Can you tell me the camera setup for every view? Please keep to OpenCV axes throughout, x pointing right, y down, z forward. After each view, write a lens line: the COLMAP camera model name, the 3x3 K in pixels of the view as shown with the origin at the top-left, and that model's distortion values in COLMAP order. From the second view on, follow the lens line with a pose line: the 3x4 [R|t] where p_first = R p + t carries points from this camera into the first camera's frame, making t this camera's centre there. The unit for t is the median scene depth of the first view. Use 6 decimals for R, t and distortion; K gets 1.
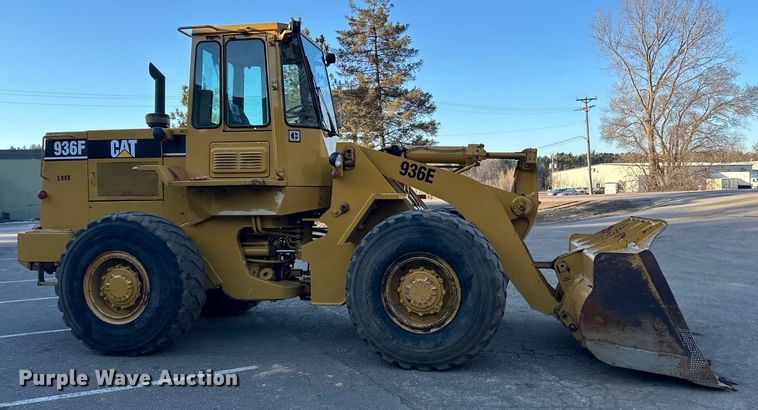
lens RADIAL K [[590.2, 0, 388.0], [0, 590.2, 216.1], [0, 0, 1]] dist [0.136533, -0.221884]
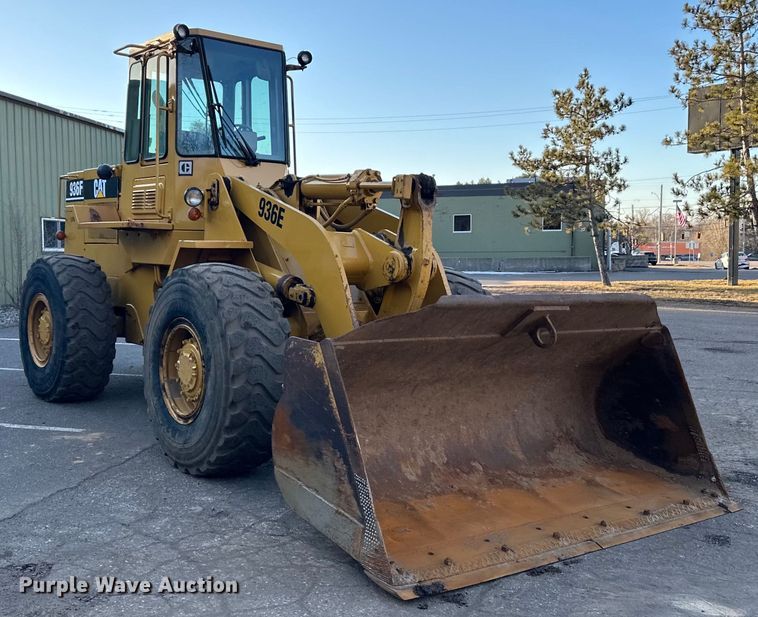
lens RADIAL K [[840.7, 0, 304.2], [0, 840.7, 307.7], [0, 0, 1]] dist [0.087135, -0.029165]
pose [[0.723993, 0.075287, -0.685687, 0.792267], [-0.048032, 0.997116, 0.058766, -0.020462], [0.688133, -0.009611, 0.725521, 0.278854]]
